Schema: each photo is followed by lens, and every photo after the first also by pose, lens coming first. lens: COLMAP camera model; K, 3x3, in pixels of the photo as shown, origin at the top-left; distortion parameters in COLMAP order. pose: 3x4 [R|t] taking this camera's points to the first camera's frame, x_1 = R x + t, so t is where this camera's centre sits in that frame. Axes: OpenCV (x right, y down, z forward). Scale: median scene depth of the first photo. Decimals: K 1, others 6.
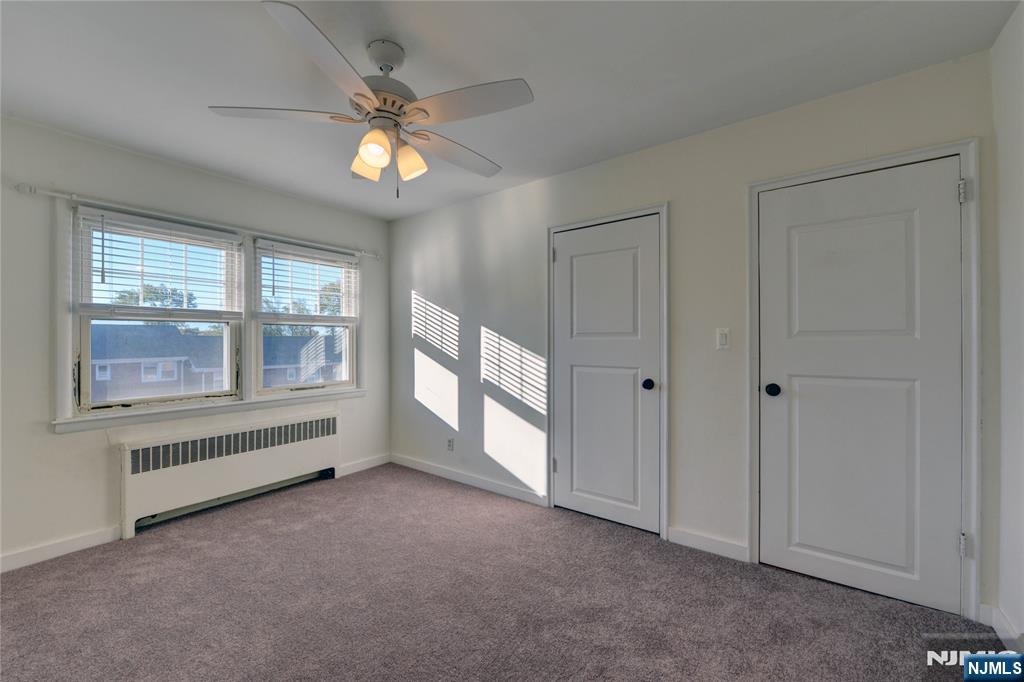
lens RADIAL K [[403.8, 0, 507.7], [0, 403.8, 341.5], [0, 0, 1]] dist [-0.008560, -0.000219]
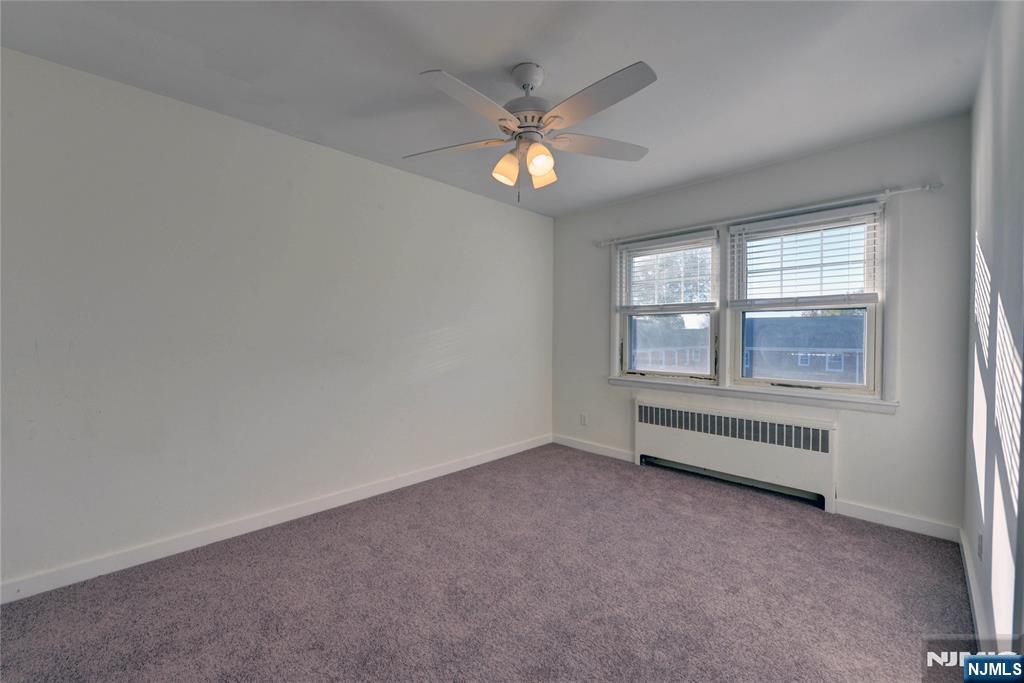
lens RADIAL K [[411.6, 0, 517.1], [0, 411.6, 339.3], [0, 0, 1]] dist [-0.000943, -0.000069]
pose [[-0.144185, 0.022754, -0.989289, 0.451060], [0.002938, 0.999741, 0.022566, -0.001259], [0.989546, 0.000347, -0.144214, 0.593442]]
